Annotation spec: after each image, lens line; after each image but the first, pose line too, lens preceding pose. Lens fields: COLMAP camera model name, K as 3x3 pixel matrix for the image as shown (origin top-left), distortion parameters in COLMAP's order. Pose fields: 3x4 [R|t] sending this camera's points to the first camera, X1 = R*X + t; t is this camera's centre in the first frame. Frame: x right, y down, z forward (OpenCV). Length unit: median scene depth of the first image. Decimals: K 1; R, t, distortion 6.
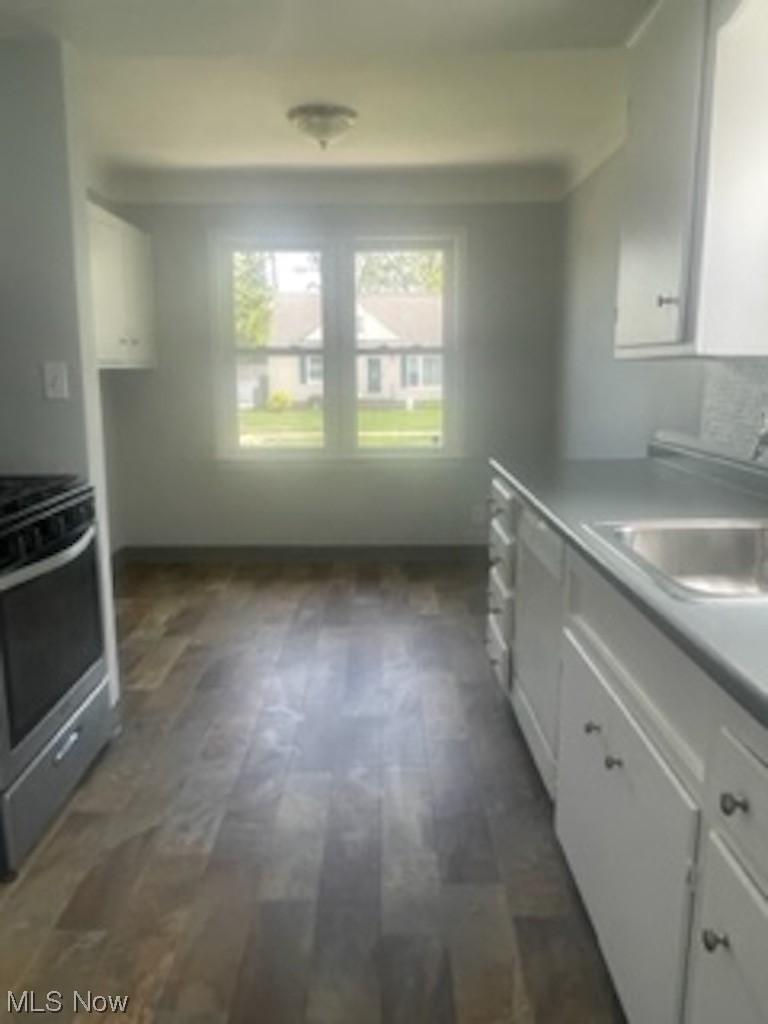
lens RADIAL K [[775.6, 0, 379.2], [0, 775.6, 511.5], [0, 0, 1]] dist [0.017277, -0.043466]
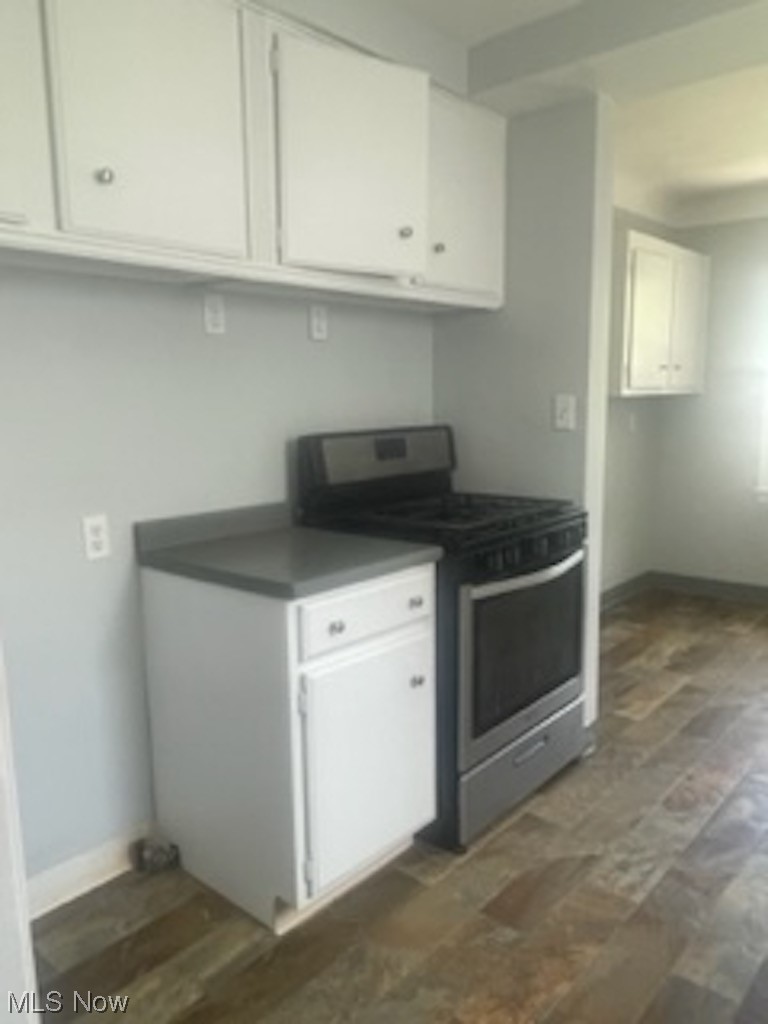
lens RADIAL K [[775.6, 0, 385.7], [0, 775.6, 510.8], [0, 0, 1]] dist [0.017277, -0.043466]
pose [[0.757352, 0.096633, -0.645817, 0.104383], [-0.110250, 0.993715, 0.019398, -0.025997], [0.643633, 0.056510, 0.763245, 0.028252]]
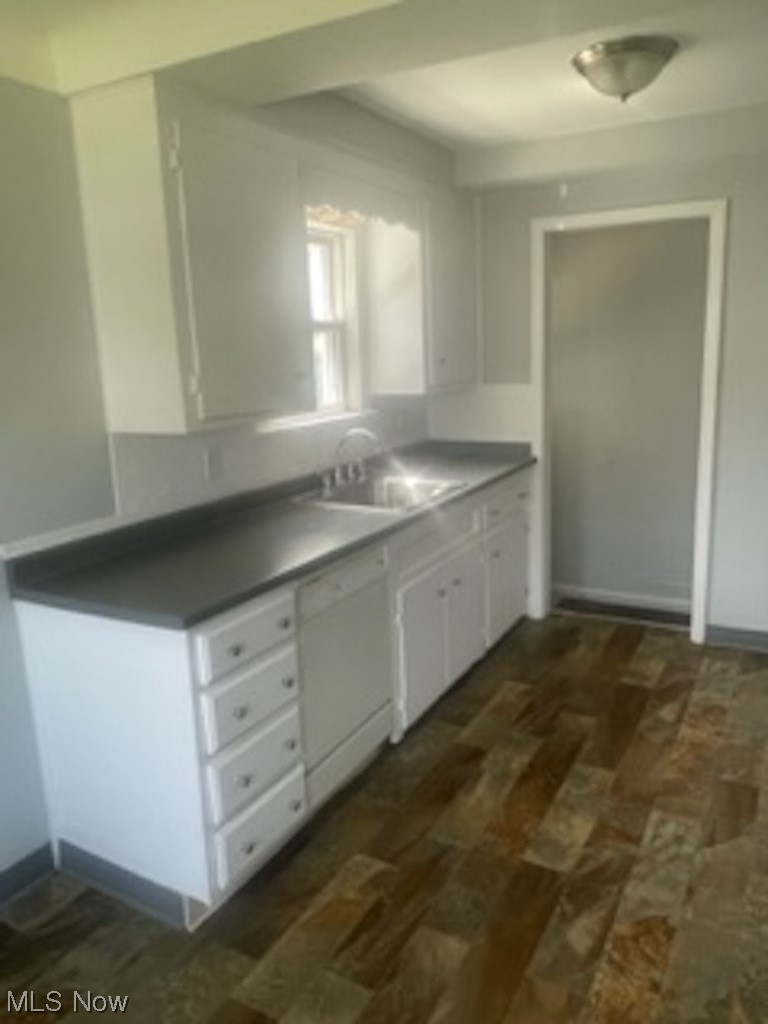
lens RADIAL K [[775.6, 0, 383.3], [0, 775.6, 512.6], [0, 0, 1]] dist [0.017277, -0.043466]
pose [[-0.878922, -0.059509, 0.473238, -0.344542], [0.131181, 0.923763, 0.359798, -0.424351], [-0.458571, 0.378314, -0.804109, 1.740249]]
